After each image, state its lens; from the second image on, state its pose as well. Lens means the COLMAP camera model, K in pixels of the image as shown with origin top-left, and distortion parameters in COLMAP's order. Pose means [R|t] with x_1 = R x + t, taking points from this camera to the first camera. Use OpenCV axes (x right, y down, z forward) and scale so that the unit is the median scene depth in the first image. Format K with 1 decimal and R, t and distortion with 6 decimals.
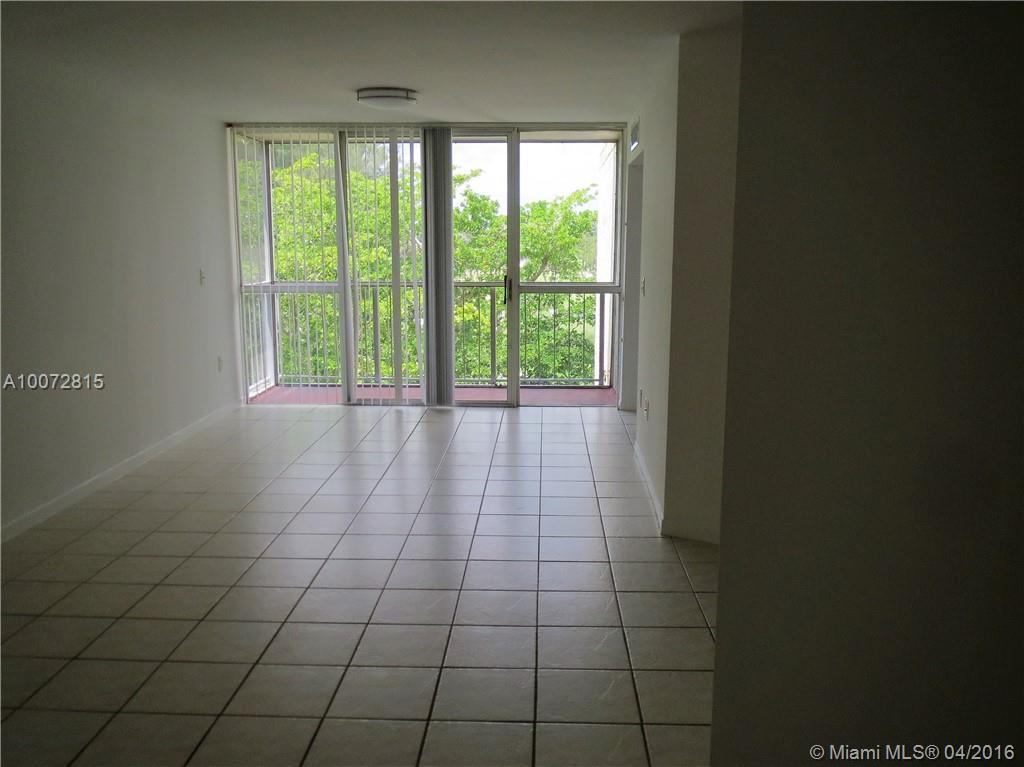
lens RADIAL K [[848.1, 0, 512.0], [0, 848.1, 383.5], [0, 0, 1]] dist [0.001945, 0.003024]
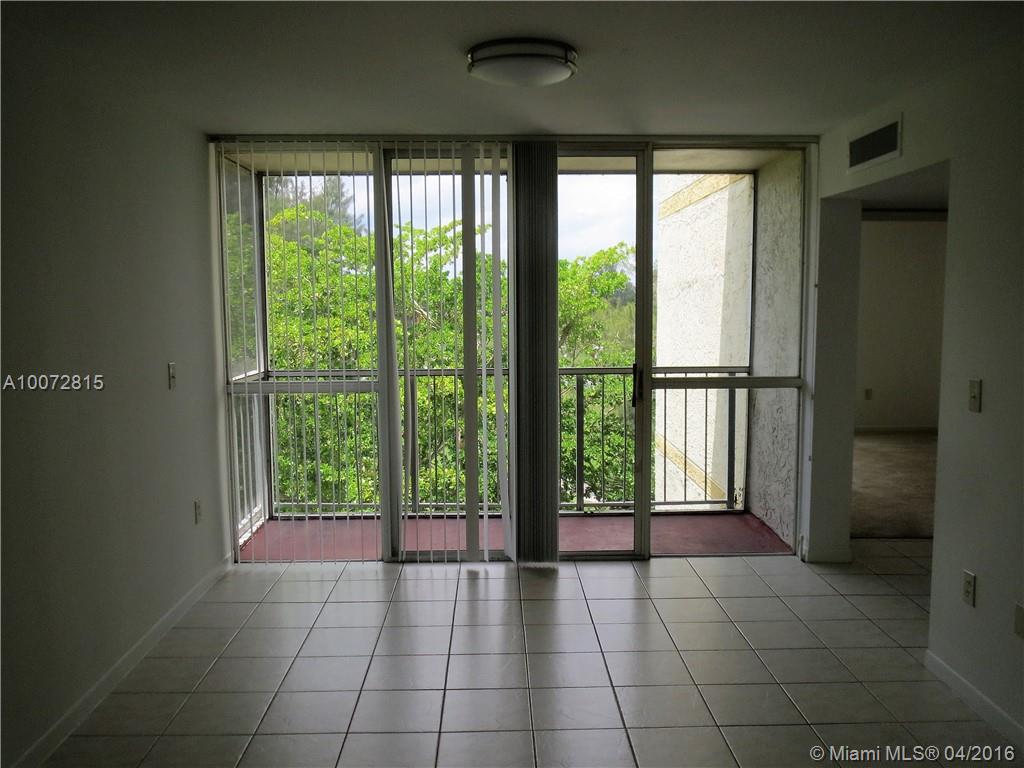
lens RADIAL K [[830.4, 0, 512.0], [0, 830.4, 384.0], [0, 0, 1]] dist [0.007377, 0.001059]
pose [[0.998039, -0.010597, 0.061685, -0.142242], [0.014941, 0.997407, -0.070394, -0.065988], [-0.060779, 0.071177, 0.995610, 0.353524]]
